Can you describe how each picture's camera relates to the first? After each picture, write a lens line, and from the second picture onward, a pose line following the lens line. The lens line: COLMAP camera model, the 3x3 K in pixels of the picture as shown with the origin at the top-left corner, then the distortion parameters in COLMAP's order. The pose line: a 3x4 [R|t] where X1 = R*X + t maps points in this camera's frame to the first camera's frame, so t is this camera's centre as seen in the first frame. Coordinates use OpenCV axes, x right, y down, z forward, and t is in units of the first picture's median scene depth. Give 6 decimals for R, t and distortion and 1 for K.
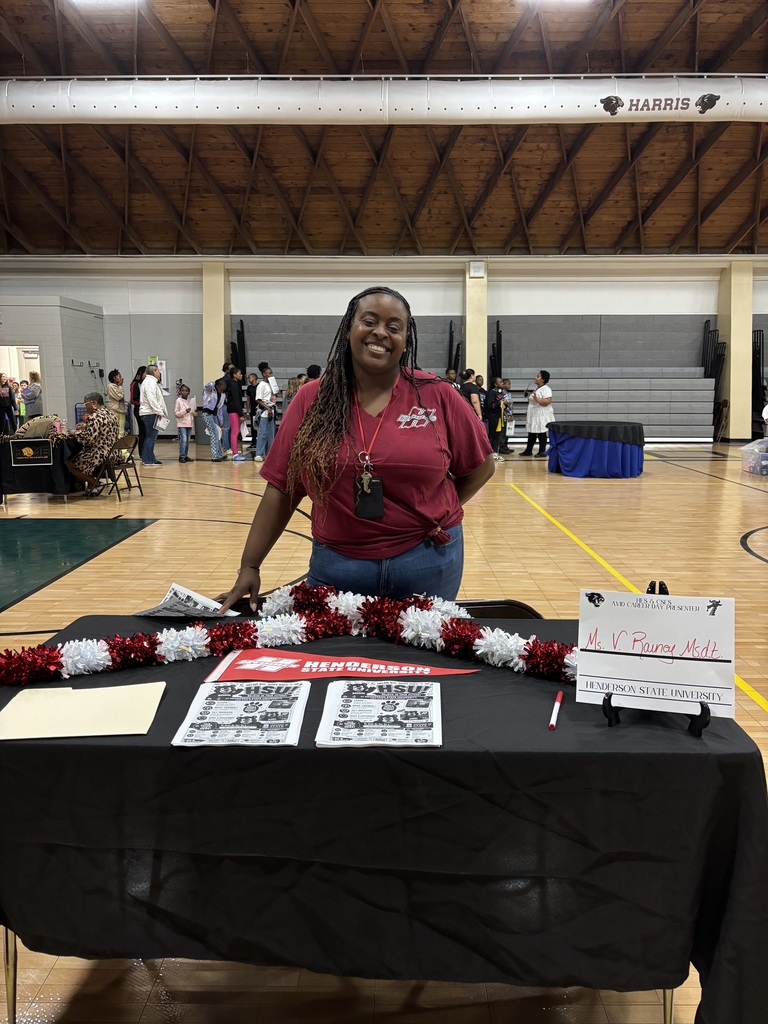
lens RADIAL K [[773.8, 0, 350.9], [0, 773.8, 520.2], [0, 0, 1]] dist [0.022065, -0.044048]
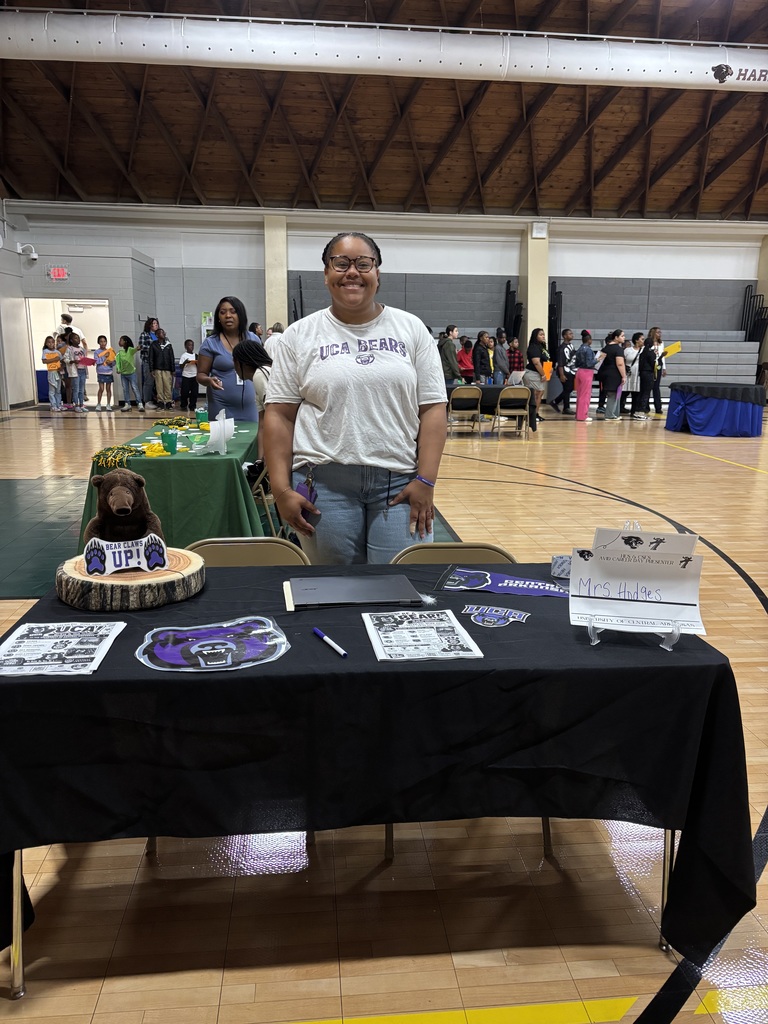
lens RADIAL K [[773.8, 0, 379.1], [0, 773.8, 520.9], [0, 0, 1]] dist [0.022065, -0.044048]
pose [[0.994542, -0.012156, 0.103627, -0.176991], [0.006759, 0.998610, 0.052269, 0.000549], [-0.104119, -0.051283, 0.993242, -0.001334]]
